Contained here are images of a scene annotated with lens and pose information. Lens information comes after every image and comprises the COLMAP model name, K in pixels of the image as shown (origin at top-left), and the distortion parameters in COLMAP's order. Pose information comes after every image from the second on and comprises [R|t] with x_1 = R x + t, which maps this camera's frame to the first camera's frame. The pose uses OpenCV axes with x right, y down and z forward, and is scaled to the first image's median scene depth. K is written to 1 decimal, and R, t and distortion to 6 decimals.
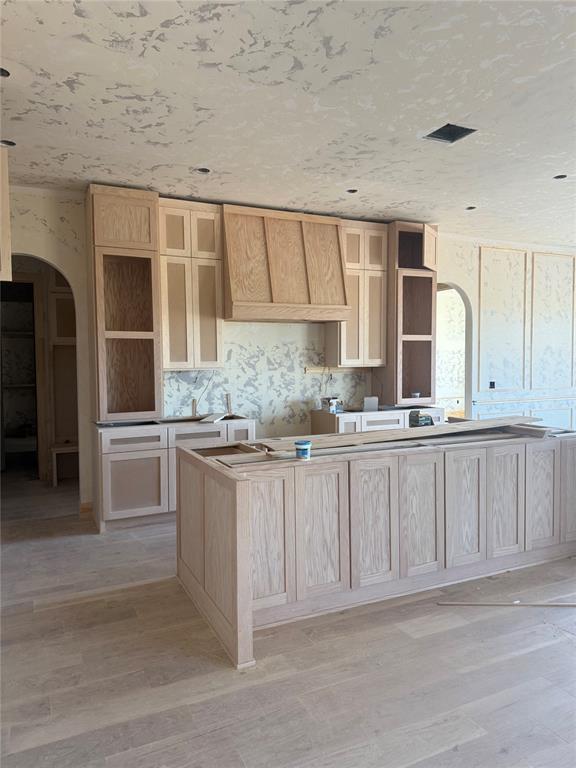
lens RADIAL K [[540.5, 0, 286.0], [0, 540.5, 385.2], [0, 0, 1]] dist [0.058229, -0.063760]
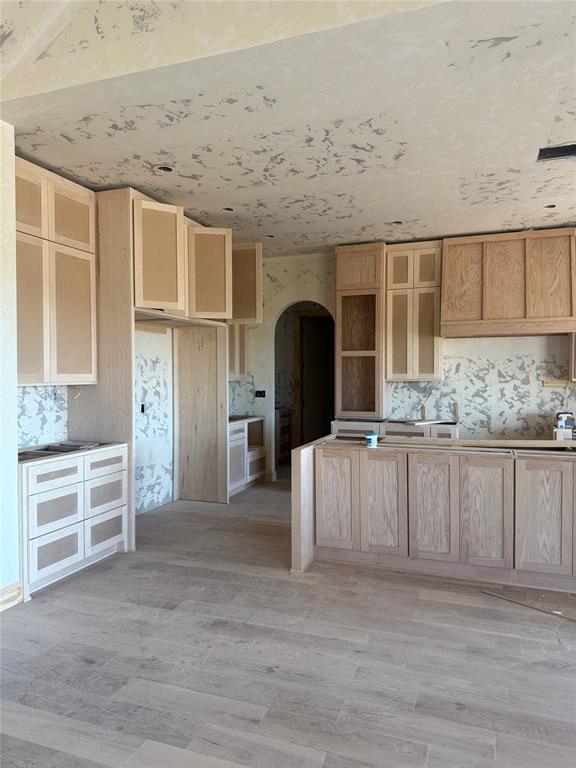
lens RADIAL K [[540.5, 0, 284.4], [0, 540.5, 388.4], [0, 0, 1]] dist [0.058229, -0.063760]
pose [[0.701202, 0.026732, -0.712462, 0.520153], [-0.040238, 0.999188, -0.002111, 0.003419], [0.711827, 0.030148, 0.701708, -0.054918]]
